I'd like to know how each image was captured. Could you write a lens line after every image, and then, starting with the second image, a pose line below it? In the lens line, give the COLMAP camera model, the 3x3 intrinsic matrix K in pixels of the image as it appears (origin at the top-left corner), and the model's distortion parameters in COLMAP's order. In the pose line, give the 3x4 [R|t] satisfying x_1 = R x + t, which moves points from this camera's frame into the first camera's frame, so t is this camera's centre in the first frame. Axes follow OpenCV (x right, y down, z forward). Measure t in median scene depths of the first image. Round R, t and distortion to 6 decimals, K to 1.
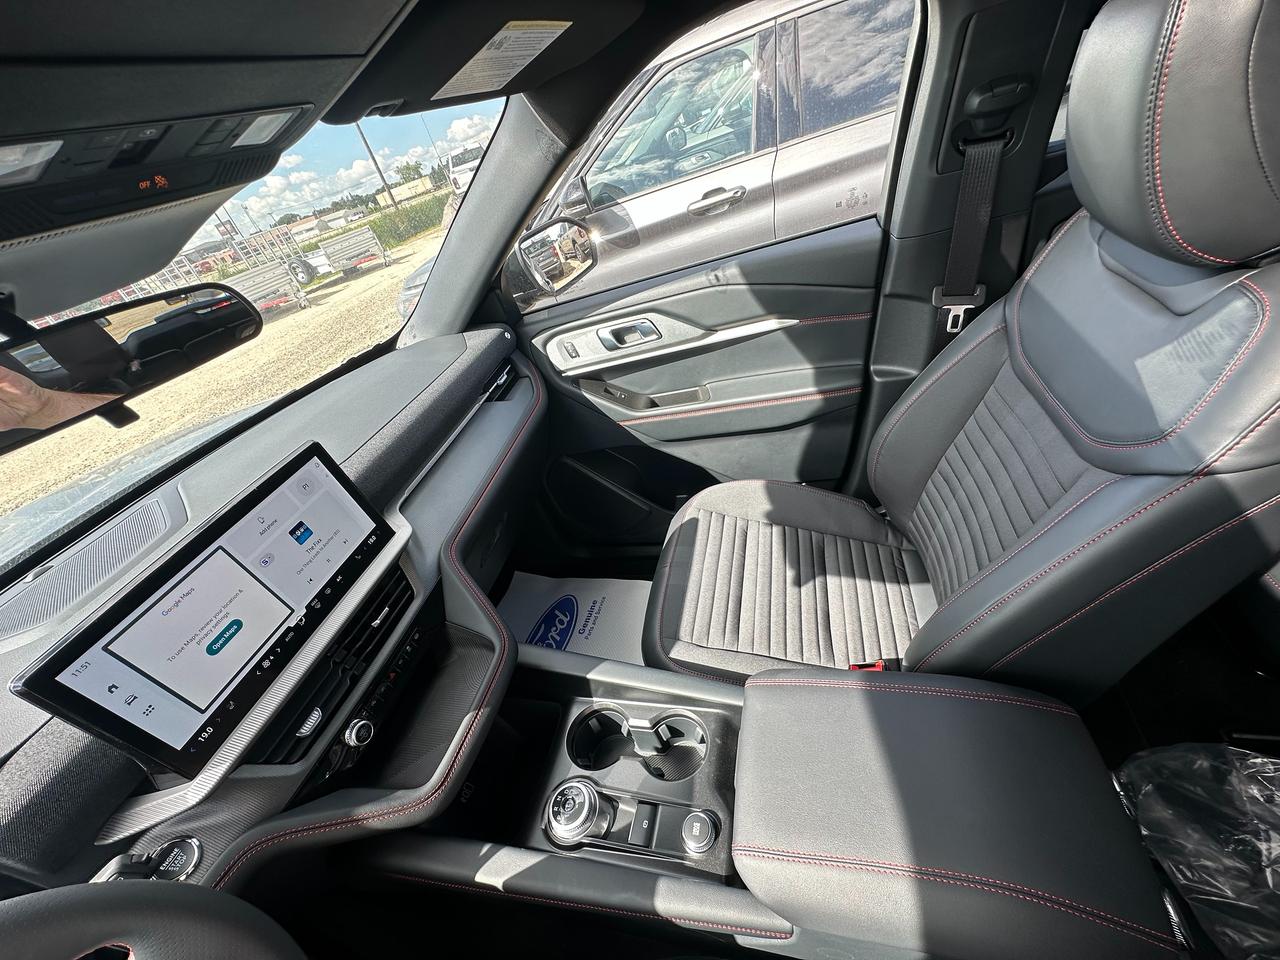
lens RADIAL K [[507.9, 0, 643.9], [0, 507.9, 484.0], [0, 0, 1]] dist [0.000228, 0.000561]
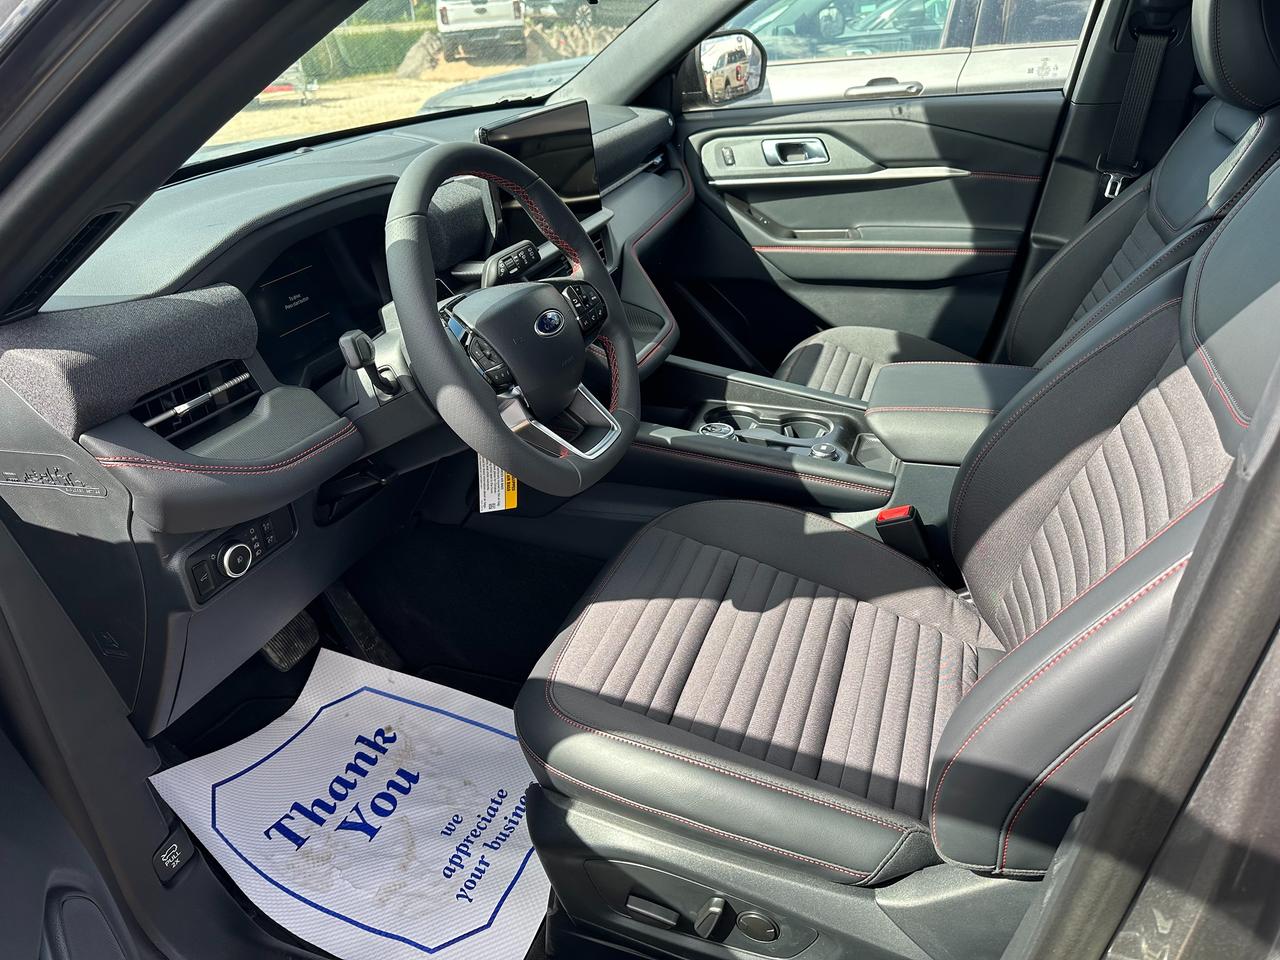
lens RADIAL K [[902.7, 0, 641.7], [0, 902.7, 479.2], [0, 0, 1]] dist [0.005243, -0.010734]
pose [[0.968313, 0.249440, 0.012196, -0.185358], [-0.245876, 0.960757, -0.128420, 0.619624], [-0.043751, 0.121352, 0.991645, -0.637376]]
